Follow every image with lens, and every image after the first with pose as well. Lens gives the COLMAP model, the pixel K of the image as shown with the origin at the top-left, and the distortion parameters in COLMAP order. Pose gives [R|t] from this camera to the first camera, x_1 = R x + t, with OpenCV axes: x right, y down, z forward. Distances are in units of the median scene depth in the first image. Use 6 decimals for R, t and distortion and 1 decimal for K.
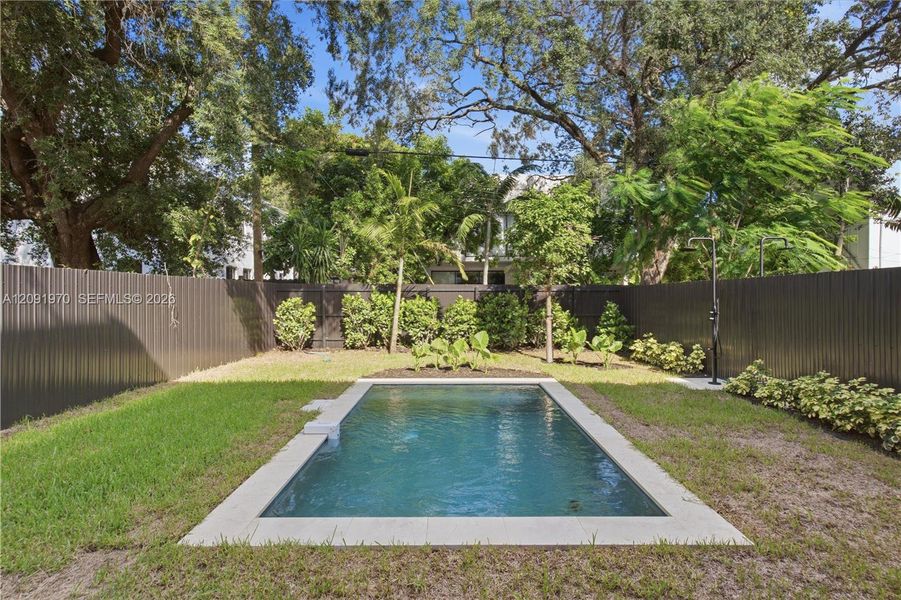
lens RADIAL K [[433.1, 0, 452.0], [0, 433.1, 293.3], [0, 0, 1]] dist [0.002434, 0.001295]
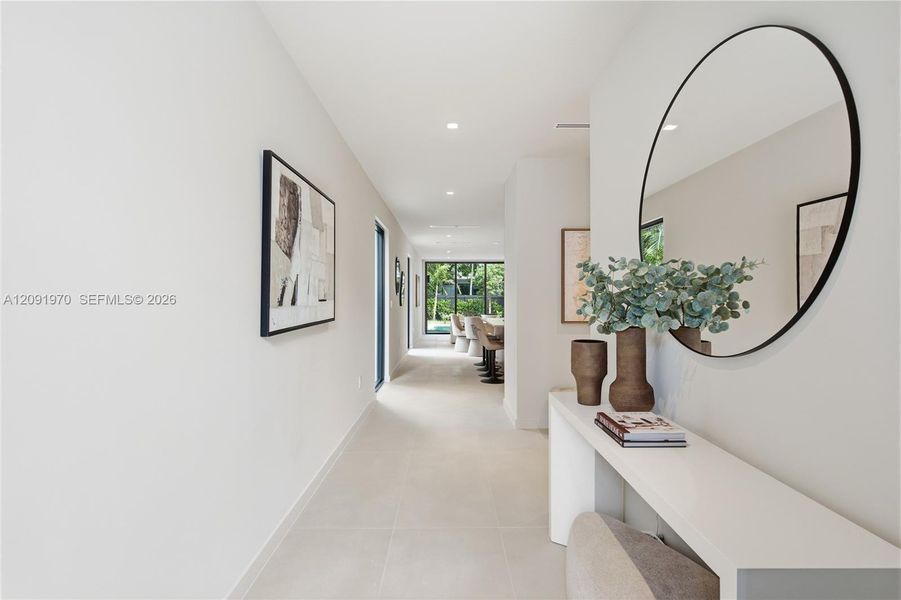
lens RADIAL K [[433.1, 0, 450.9], [0, 433.1, 297.8], [0, 0, 1]] dist [0.002434, 0.001295]
pose [[0.999984, 0.004028, 0.003876, -0.081880], [-0.004061, 0.999955, 0.008602, -0.052186], [-0.003841, -0.008617, 0.999955, -3.192939]]
